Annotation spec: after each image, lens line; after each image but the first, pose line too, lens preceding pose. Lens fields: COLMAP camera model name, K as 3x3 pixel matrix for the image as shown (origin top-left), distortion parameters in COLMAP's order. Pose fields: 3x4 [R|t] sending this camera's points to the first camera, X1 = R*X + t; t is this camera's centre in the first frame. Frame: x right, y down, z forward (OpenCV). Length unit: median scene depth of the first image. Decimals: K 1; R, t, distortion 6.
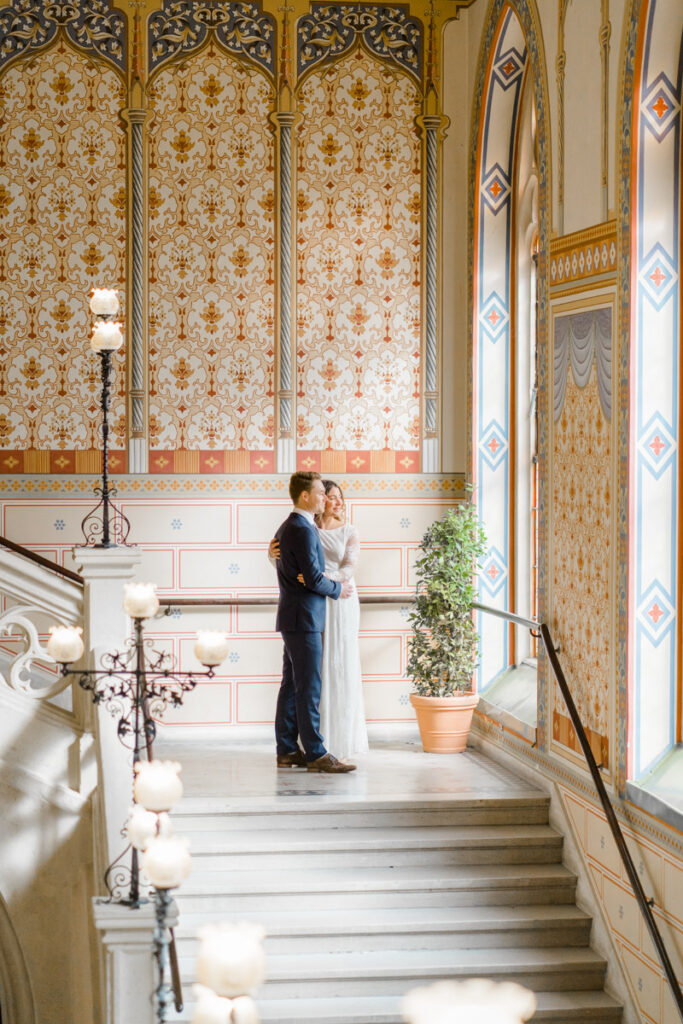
lens RADIAL K [[2459.4, 0, 331.5], [0, 2459.4, 504.7], [0, 0, 1]] dist [0.008648, 0.000000]
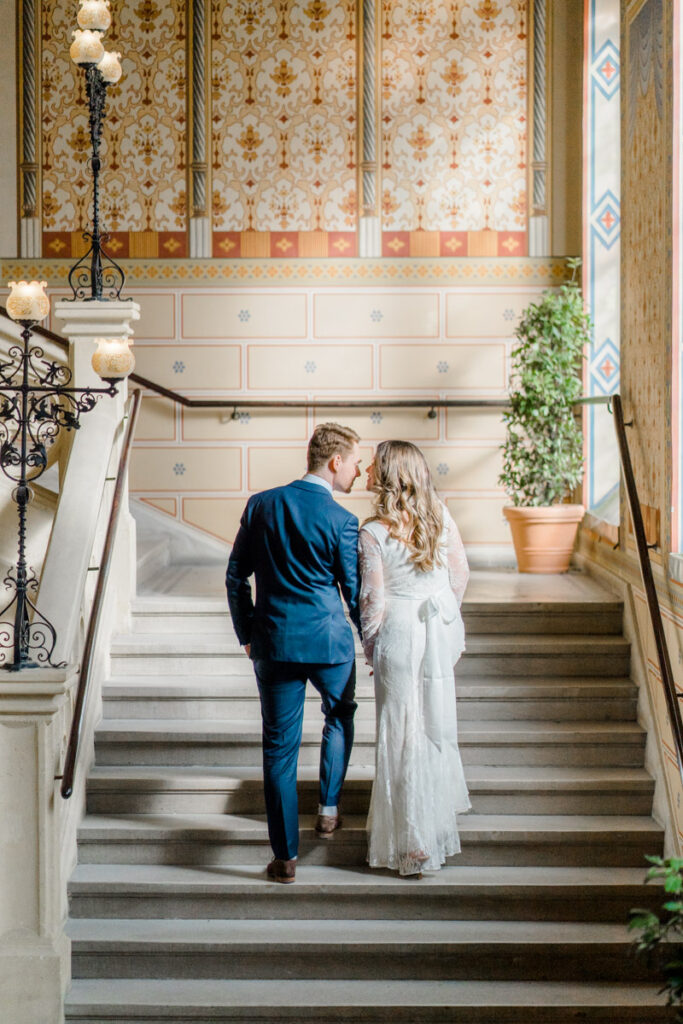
lens RADIAL K [[2459.4, 0, 323.7], [0, 2459.4, 514.3], [0, 0, 1]] dist [0.008648, 0.000000]
pose [[0.986571, 0.002735, -0.163312, 0.108604], [-0.001793, 0.999981, 0.005912, 0.073573], [0.163326, -0.005540, 0.986557, 0.139115]]
